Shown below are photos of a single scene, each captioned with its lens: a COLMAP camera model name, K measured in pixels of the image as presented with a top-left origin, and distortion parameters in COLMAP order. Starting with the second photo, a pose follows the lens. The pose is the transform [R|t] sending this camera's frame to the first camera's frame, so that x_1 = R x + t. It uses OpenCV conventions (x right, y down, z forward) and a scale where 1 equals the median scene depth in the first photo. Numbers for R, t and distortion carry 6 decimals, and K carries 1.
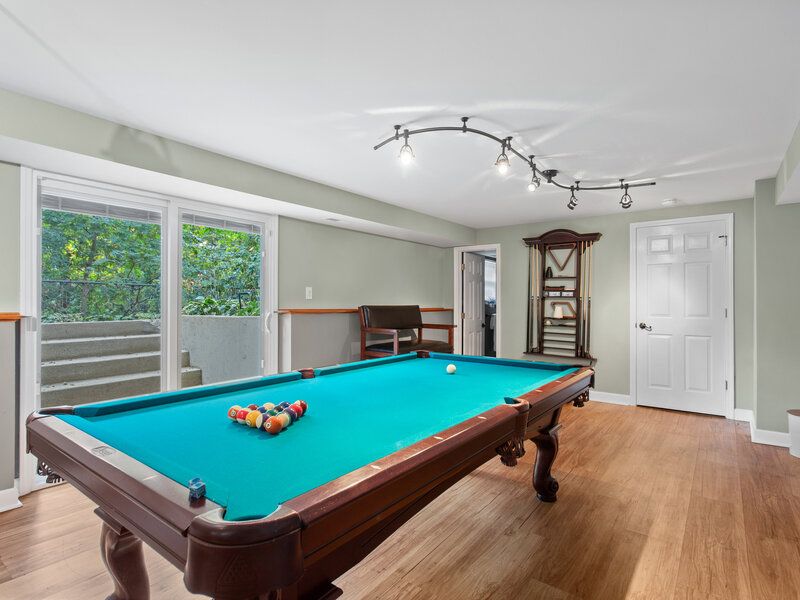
lens RADIAL K [[429.4, 0, 395.1], [0, 429.4, 300.6], [0, 0, 1]] dist [0.001660, 0.003115]
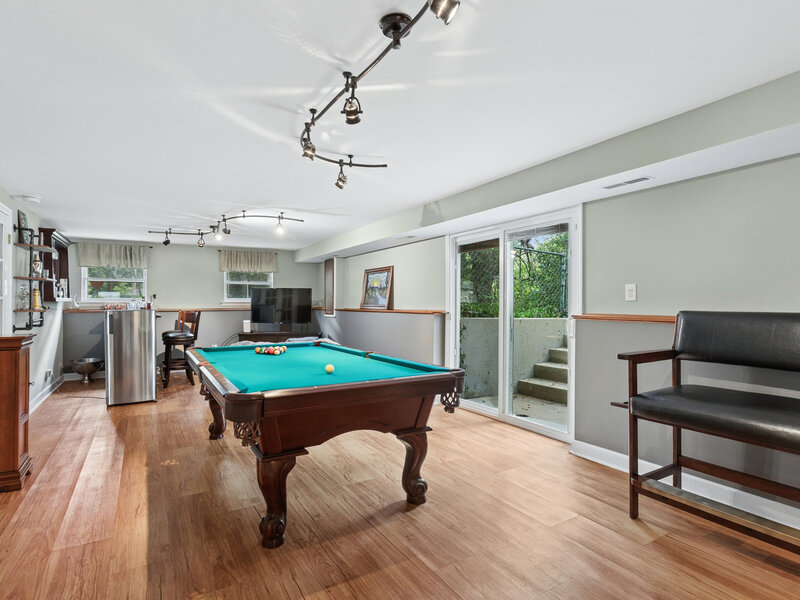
lens RADIAL K [[429.4, 0, 395.4], [0, 429.4, 303.5], [0, 0, 1]] dist [0.001660, 0.003115]
pose [[-0.376341, -0.004995, -0.926468, 0.970997], [0.002345, 0.999977, -0.006344, 0.007959], [0.926478, -0.004560, -0.376321, 1.440159]]
